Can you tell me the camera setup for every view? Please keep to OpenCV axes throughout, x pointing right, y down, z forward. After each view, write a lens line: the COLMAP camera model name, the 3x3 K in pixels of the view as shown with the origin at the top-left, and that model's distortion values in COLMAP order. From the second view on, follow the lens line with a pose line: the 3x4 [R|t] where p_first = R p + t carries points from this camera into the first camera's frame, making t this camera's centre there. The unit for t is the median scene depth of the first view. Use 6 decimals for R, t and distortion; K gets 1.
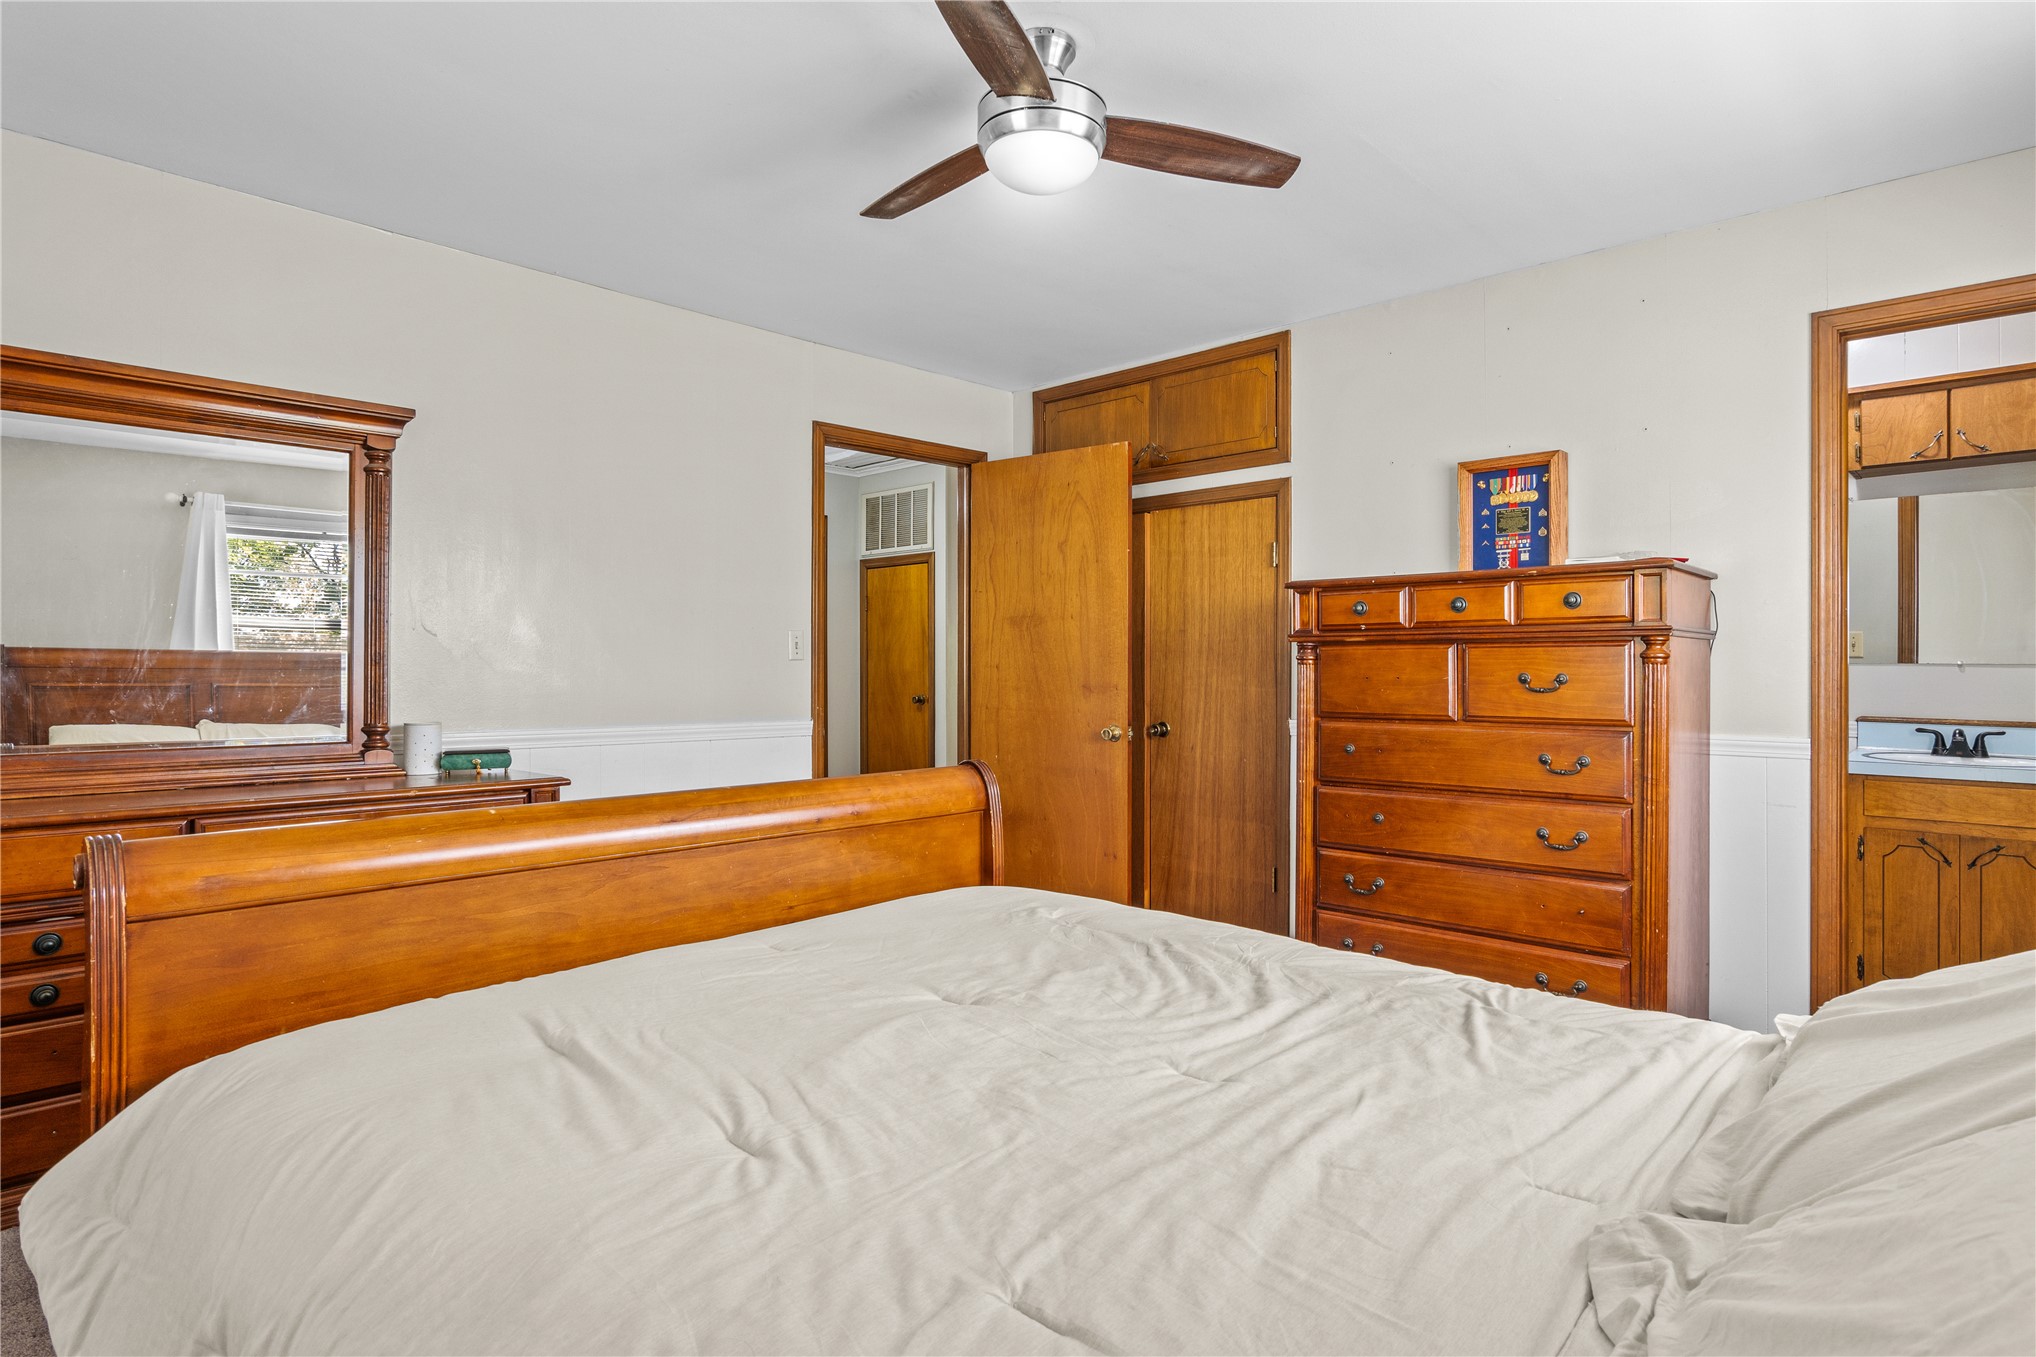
lens RADIAL K [[1087.0, 0, 1019.3], [0, 1087.0, 670.4], [0, 0, 1]] dist [-0.017233, 0.009195]
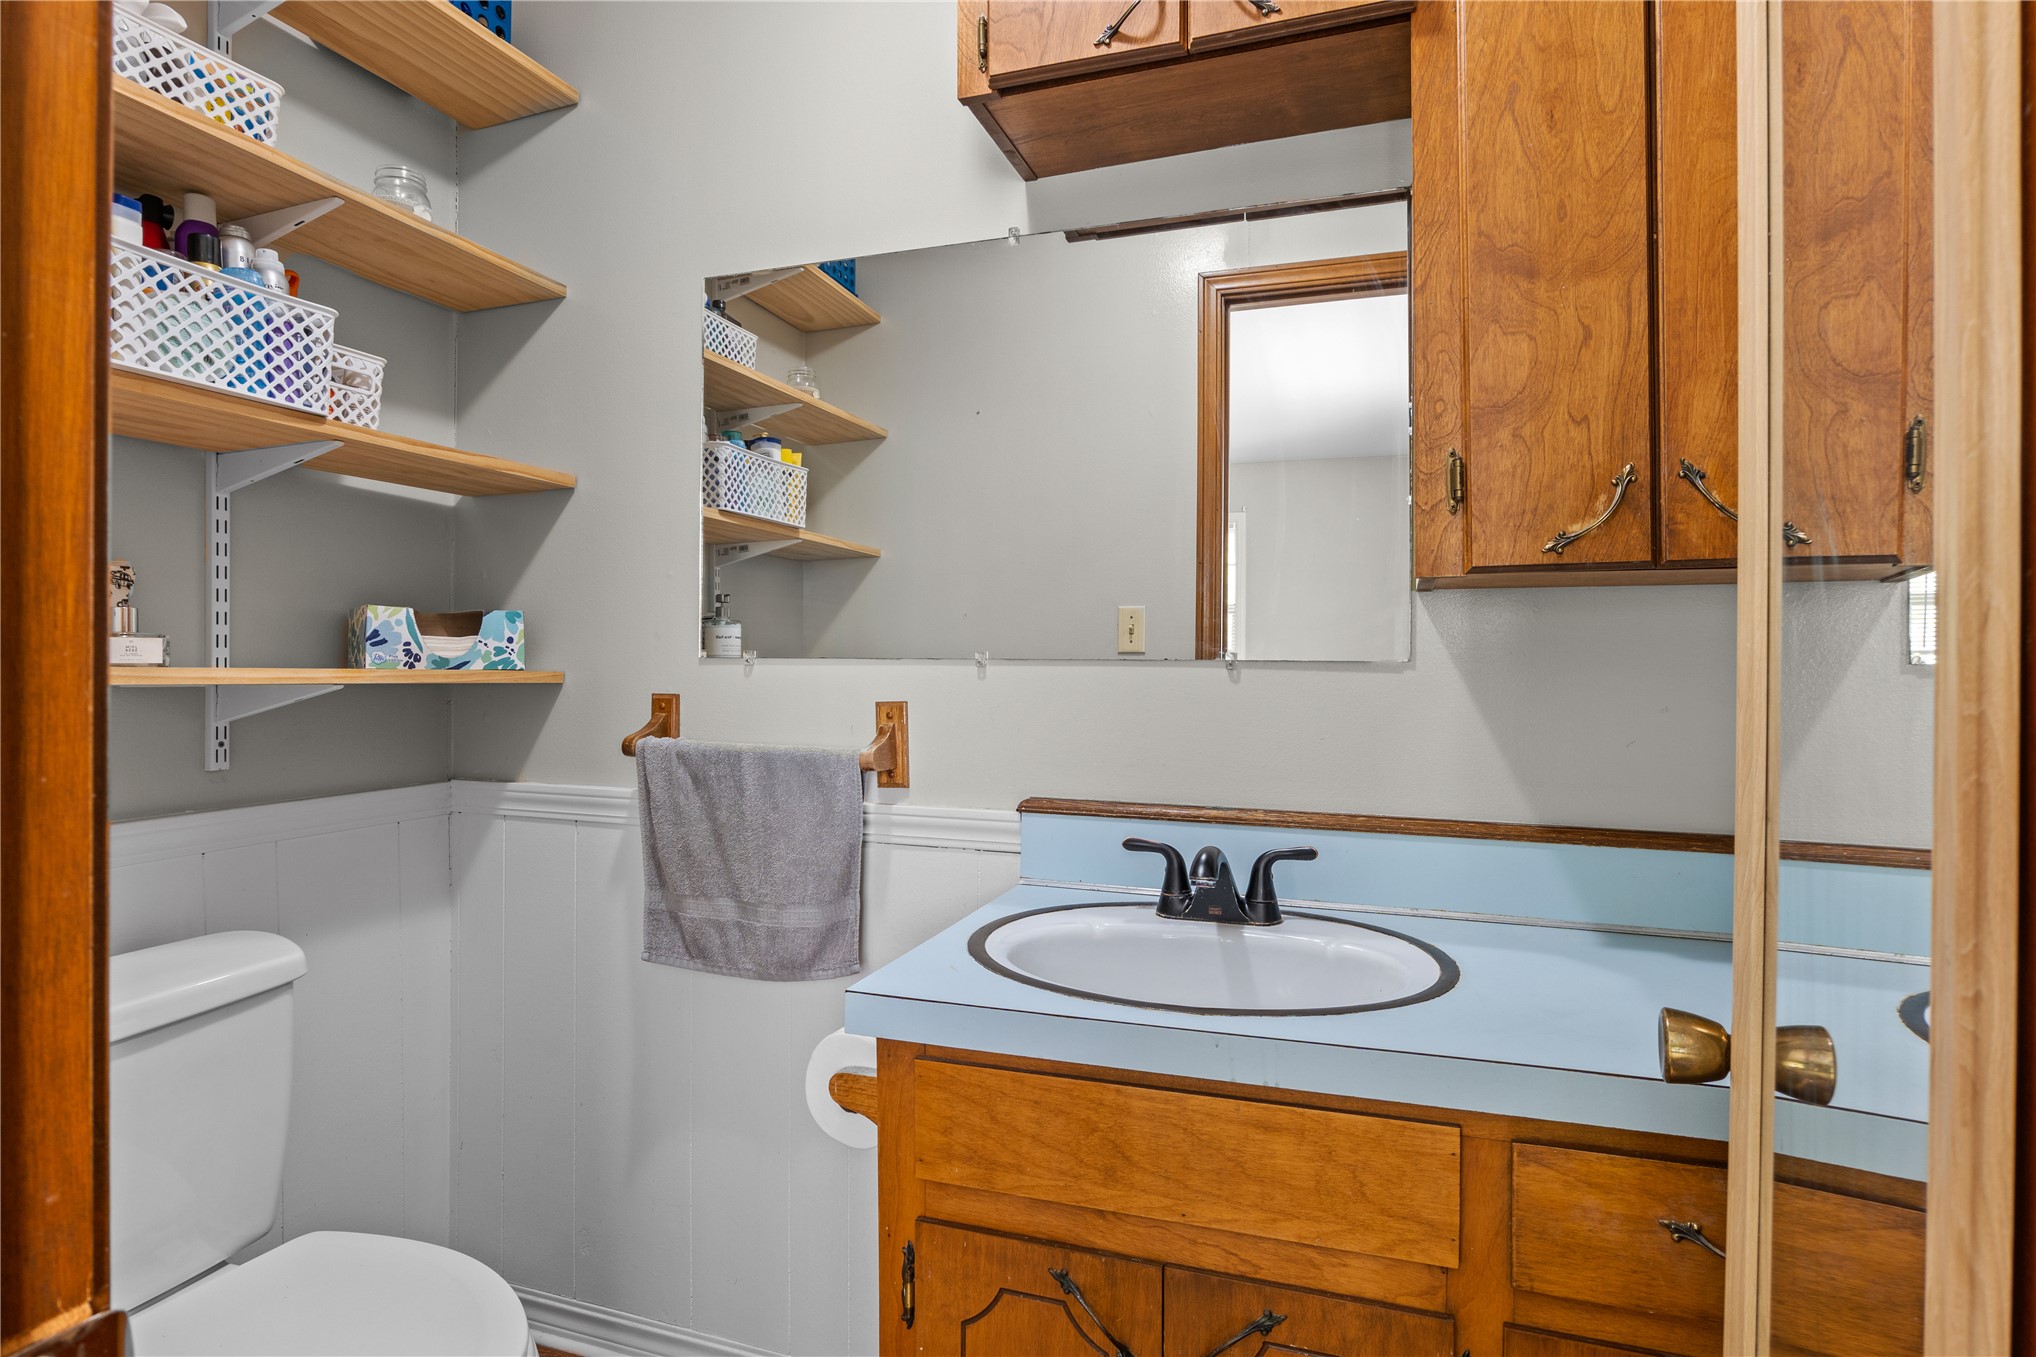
lens RADIAL K [[1087.0, 0, 1019.5], [0, 1087.0, 676.5], [0, 0, 1]] dist [-0.017233, 0.009195]
pose [[0.916071, -0.001863, 0.401013, 0.677732], [-0.000468, 0.999984, 0.005715, -0.001590], [-0.401017, -0.005423, 0.916055, 0.709003]]
